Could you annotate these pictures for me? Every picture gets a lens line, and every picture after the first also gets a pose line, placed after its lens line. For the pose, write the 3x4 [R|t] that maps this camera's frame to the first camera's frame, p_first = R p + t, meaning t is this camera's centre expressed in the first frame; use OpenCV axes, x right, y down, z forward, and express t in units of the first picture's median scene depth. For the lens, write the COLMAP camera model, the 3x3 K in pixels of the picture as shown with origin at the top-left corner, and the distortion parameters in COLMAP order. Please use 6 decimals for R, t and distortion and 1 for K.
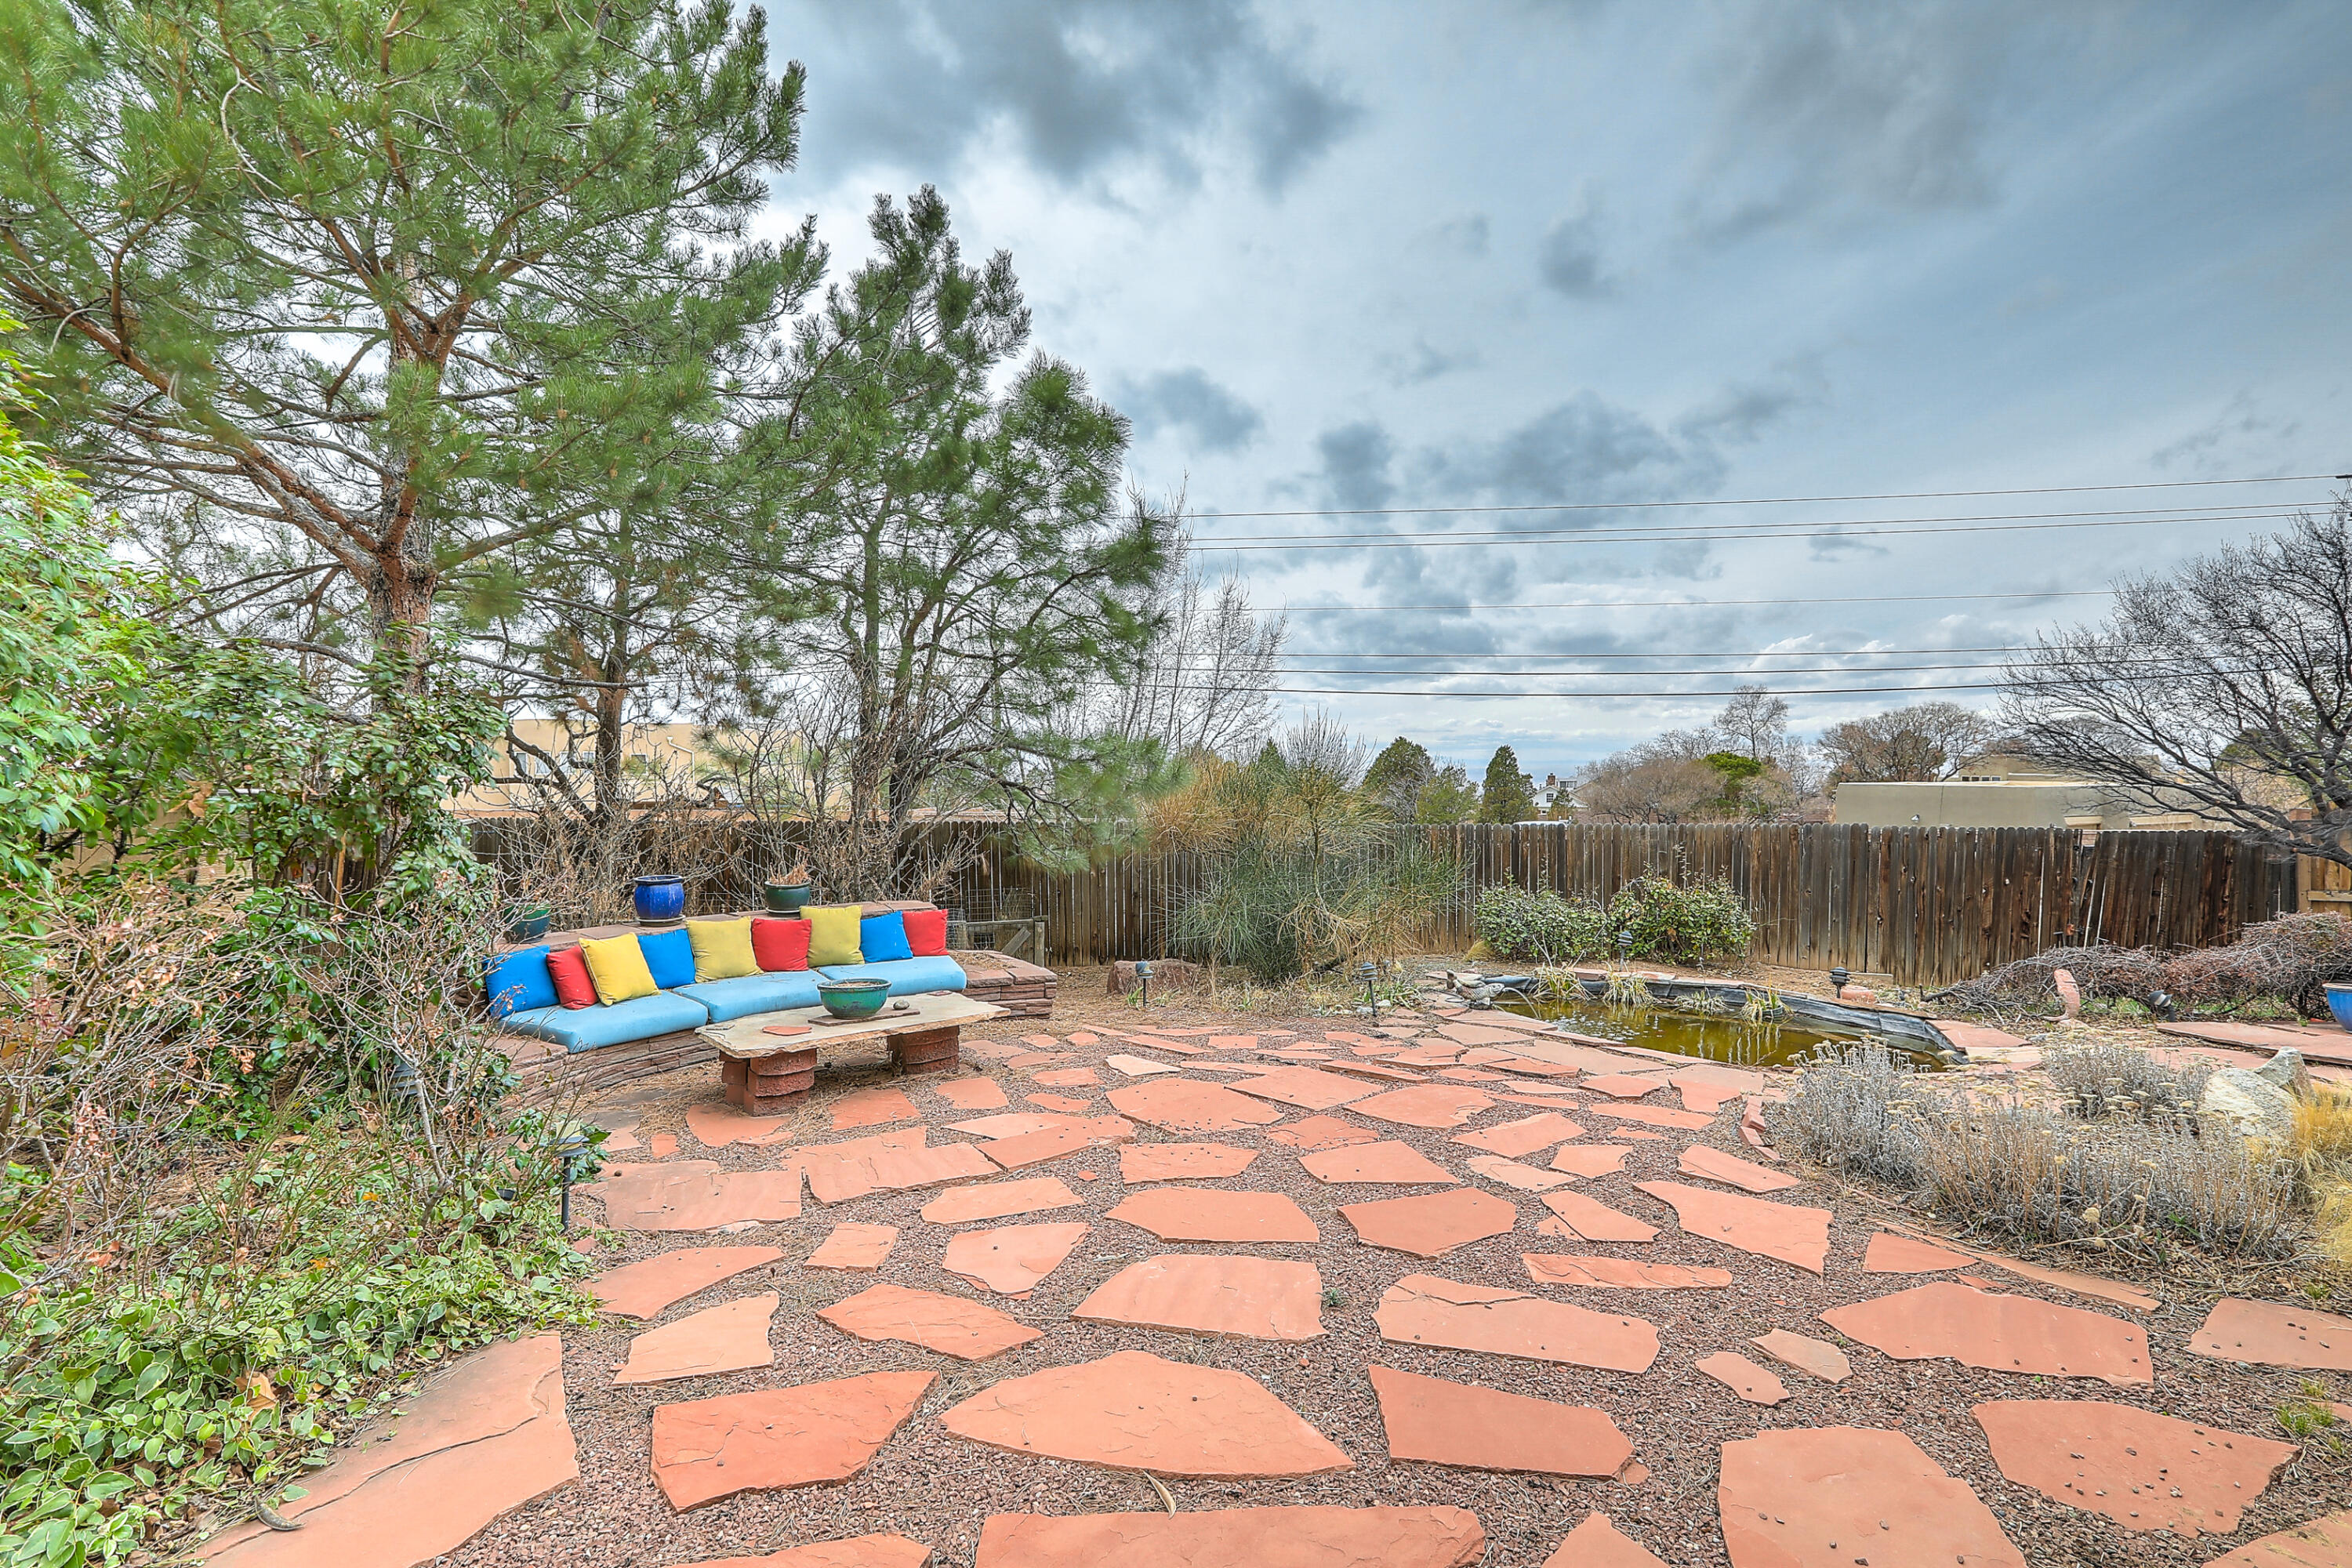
lens RADIAL K [[1097.7, 0, 1165.9], [0, 1097.7, 772.6], [0, 0, 1]] dist [-0.001928, 0.000434]
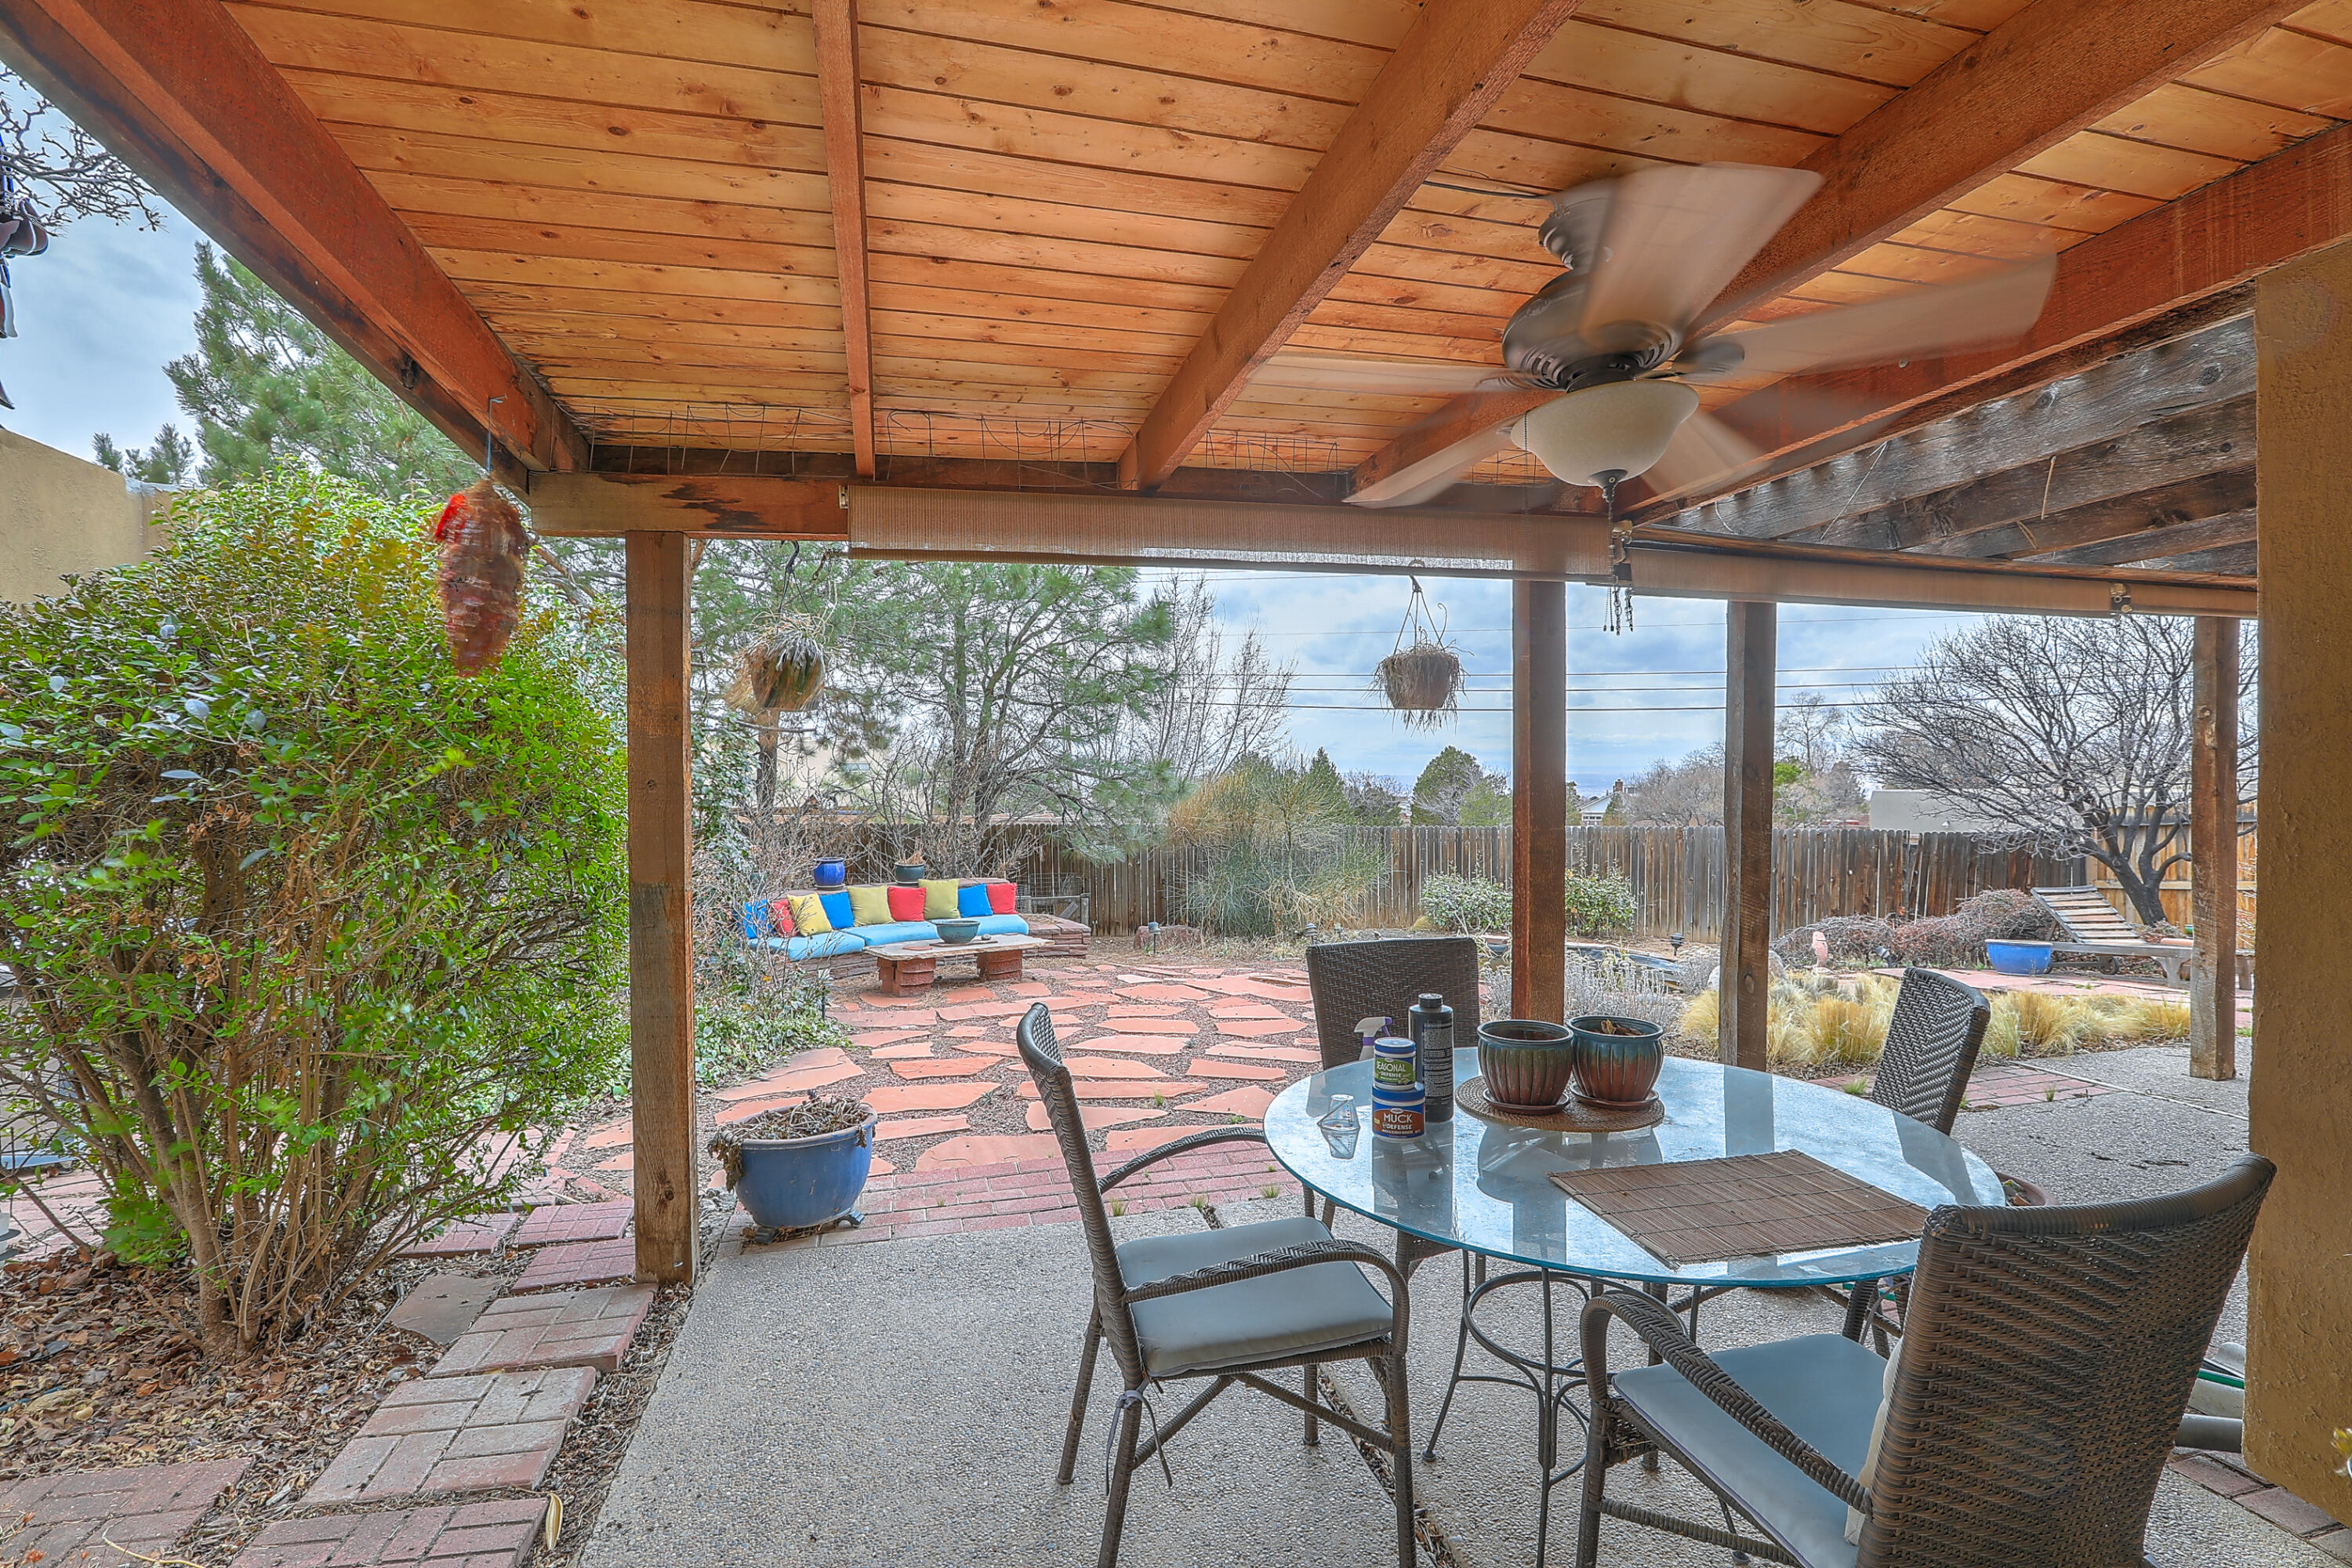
lens RADIAL K [[1078.9, 0, 1176.0], [0, 1078.9, 784.0], [0, 0, 1]] dist [0.000084, 0.000074]
pose [[0.998413, -0.000947, -0.056302, 0.080113], [0.001216, 0.999988, 0.004744, -0.011780], [0.056297, -0.004805, 0.998403, -0.358223]]
